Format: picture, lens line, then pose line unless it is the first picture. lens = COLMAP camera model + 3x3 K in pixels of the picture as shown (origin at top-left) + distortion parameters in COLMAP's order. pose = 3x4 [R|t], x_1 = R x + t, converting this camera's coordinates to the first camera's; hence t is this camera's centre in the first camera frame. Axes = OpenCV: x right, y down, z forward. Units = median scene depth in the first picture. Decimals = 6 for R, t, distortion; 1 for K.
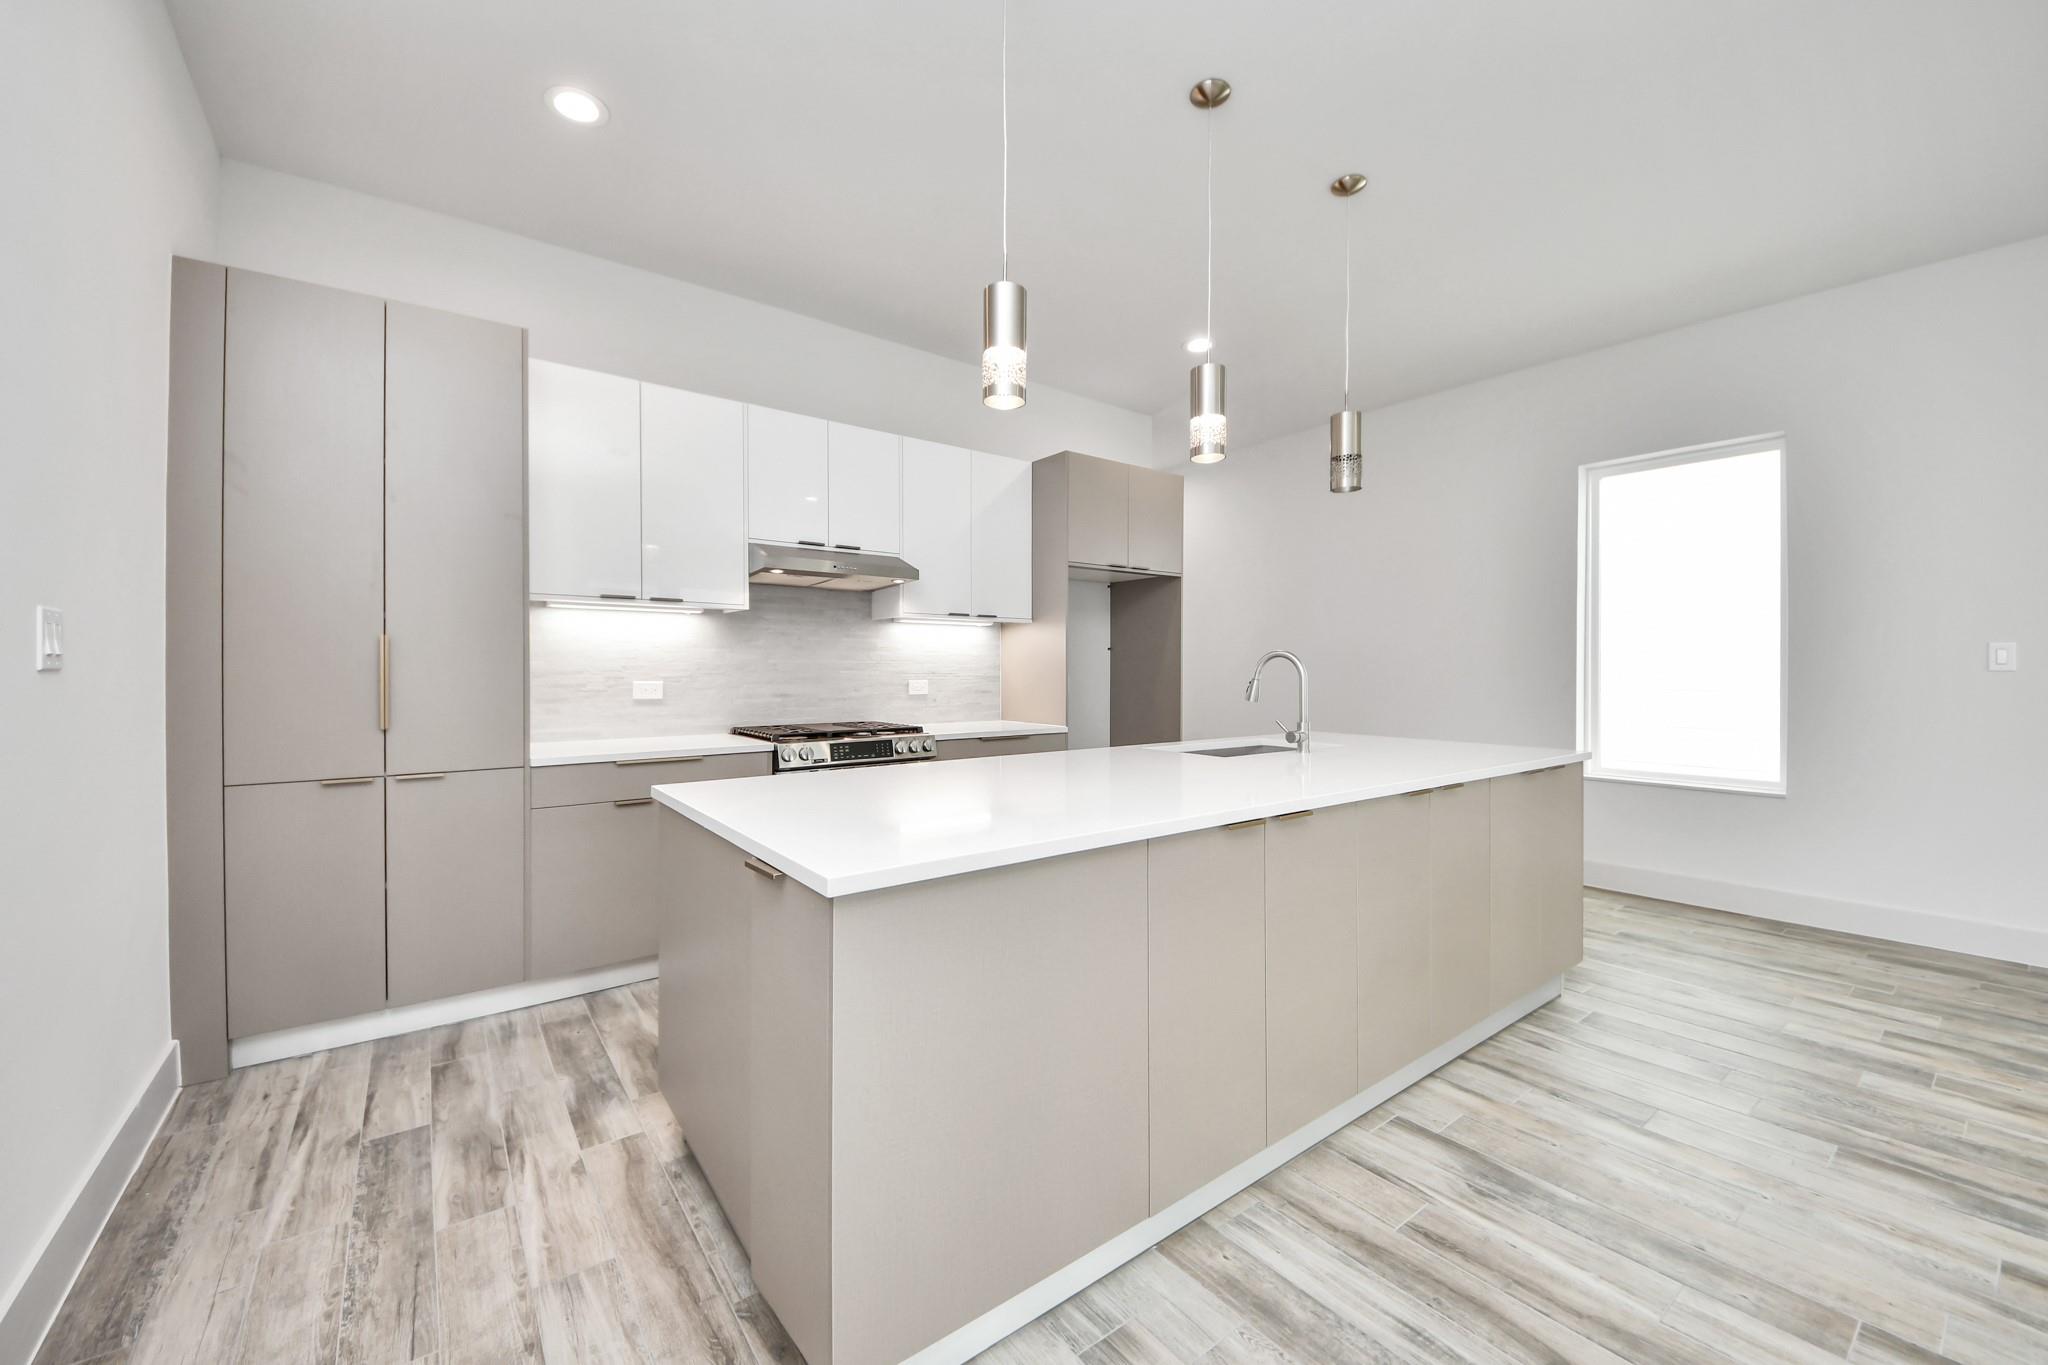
lens RADIAL K [[789.0, 0, 1024.4], [0, 789.0, 672.3], [0, 0, 1]] dist [-0.040676, -0.000033]
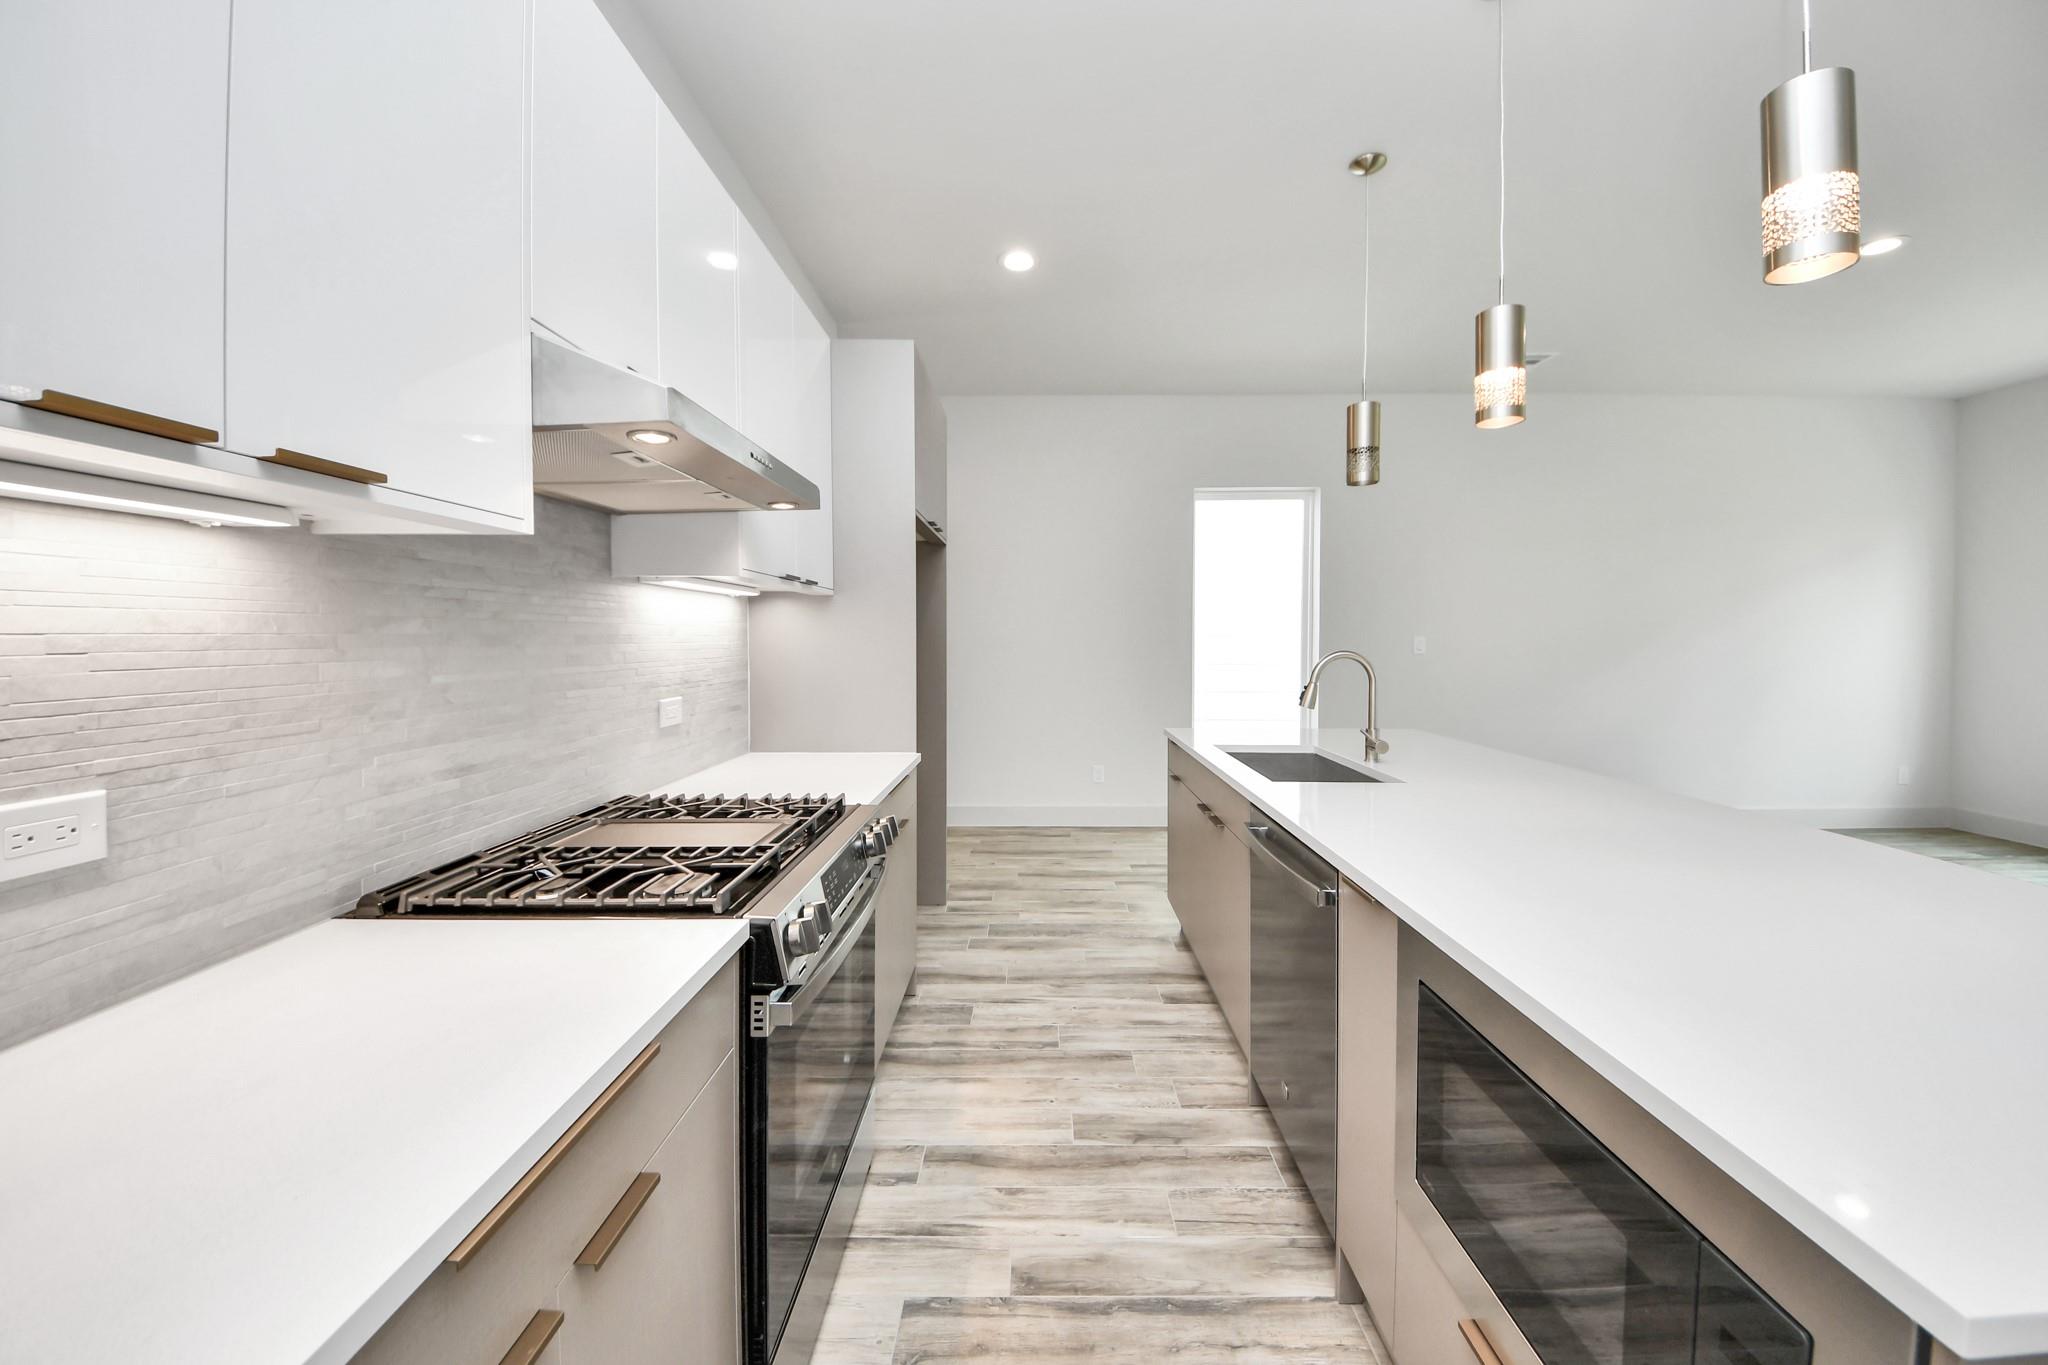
lens RADIAL K [[730.2, 0, 1027.1], [0, 730.2, 641.4], [0, 0, 1]] dist [-0.000228, -0.000047]
pose [[0.617557, -0.003894, 0.786517, -0.432818], [0.003697, 0.999991, 0.002048, -0.032426], [-0.786517, 0.001643, 0.617566, 0.601961]]
